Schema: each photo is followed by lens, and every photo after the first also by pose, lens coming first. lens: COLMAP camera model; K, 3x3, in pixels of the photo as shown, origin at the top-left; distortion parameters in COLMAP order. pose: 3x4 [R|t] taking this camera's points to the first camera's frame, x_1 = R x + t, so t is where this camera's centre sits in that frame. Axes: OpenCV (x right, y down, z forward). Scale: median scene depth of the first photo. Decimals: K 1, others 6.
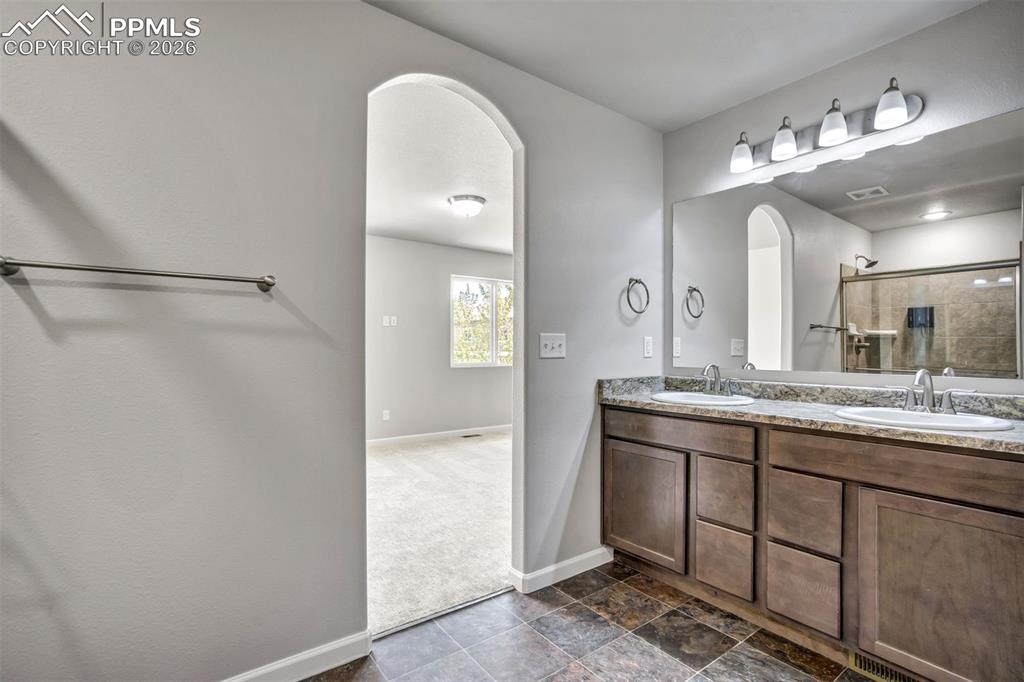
lens RADIAL K [[477.4, 0, 519.4], [0, 477.4, 350.7], [0, 0, 1]] dist [-0.032204, 0.014305]
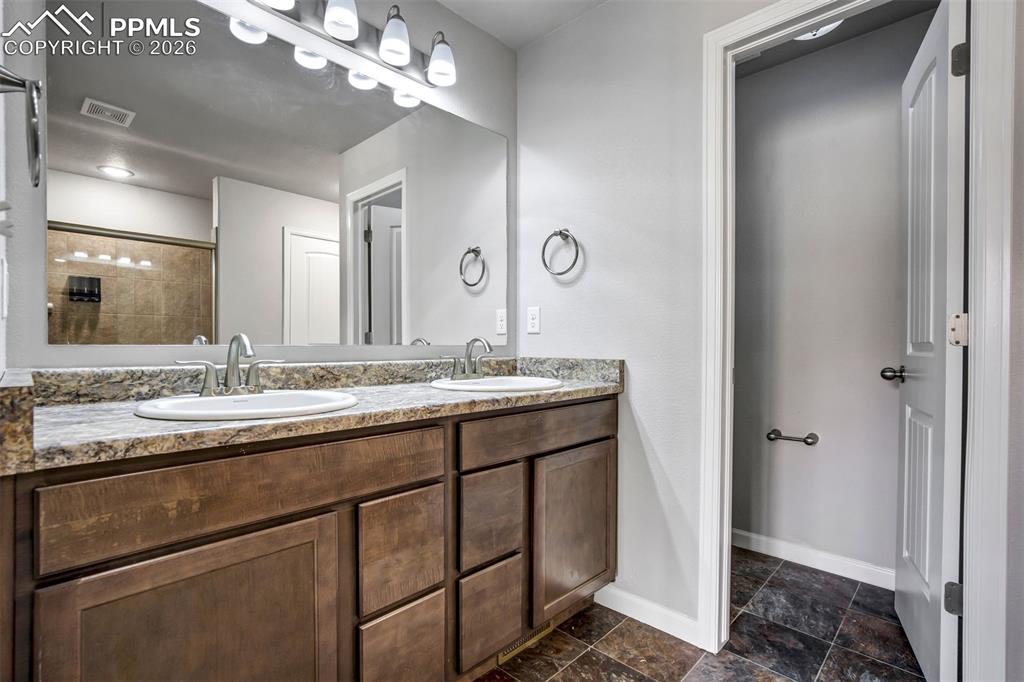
lens RADIAL K [[477.4, 0, 515.4], [0, 477.4, 343.0], [0, 0, 1]] dist [-0.032204, 0.014305]
pose [[-0.152746, -0.004663, 0.988254, -0.162963], [-0.003148, 0.999986, 0.004232, 0.039057], [-0.988260, -0.002465, -0.152759, 0.899184]]
